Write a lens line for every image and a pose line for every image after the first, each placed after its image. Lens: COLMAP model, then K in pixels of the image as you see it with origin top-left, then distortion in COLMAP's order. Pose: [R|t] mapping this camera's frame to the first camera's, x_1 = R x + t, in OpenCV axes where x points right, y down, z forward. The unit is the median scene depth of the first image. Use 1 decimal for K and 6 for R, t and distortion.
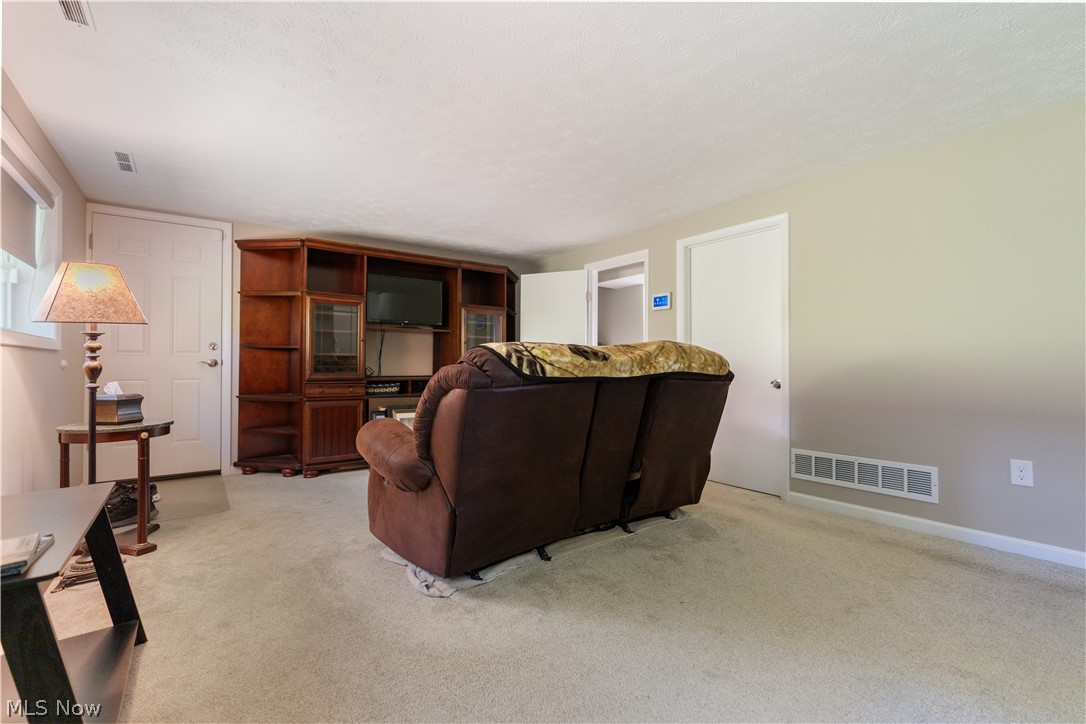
lens RADIAL K [[497.7, 0, 546.6], [0, 497.7, 364.9], [0, 0, 1]] dist [0.000112, 0.000103]
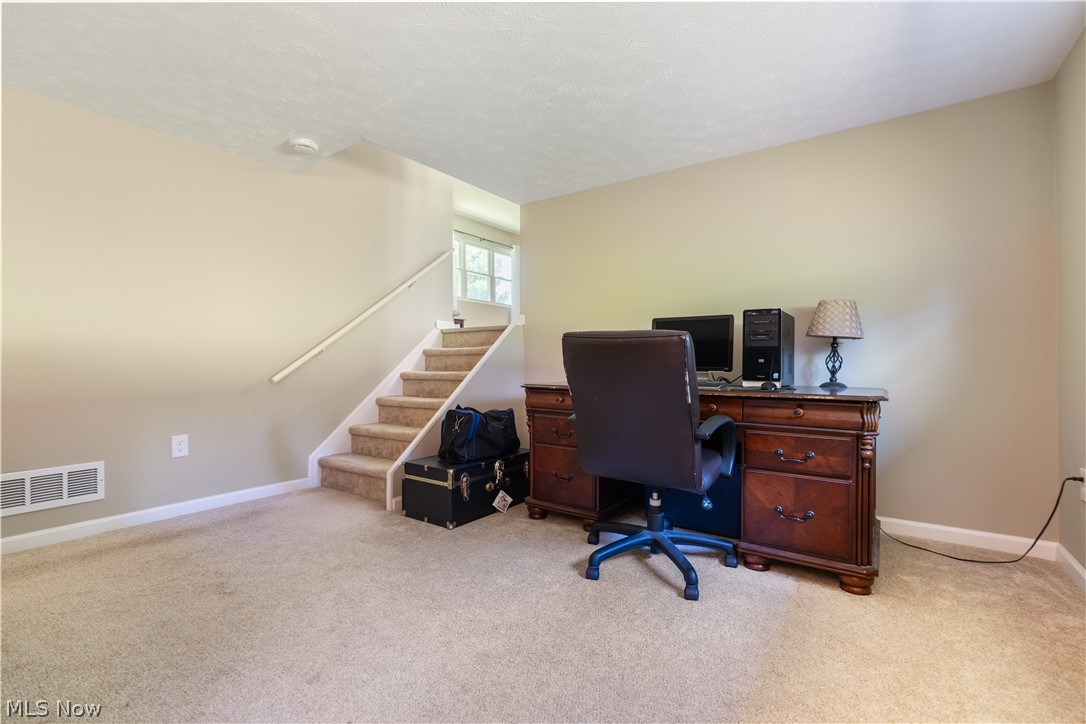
lens RADIAL K [[497.7, 0, 542.4], [0, 497.7, 358.1], [0, 0, 1]] dist [0.000112, 0.000103]
pose [[-0.319689, 0.006560, 0.947500, -0.416623], [0.004995, 0.999974, -0.005238, 0.018267], [-0.947509, 0.003058, -0.319713, 0.536080]]
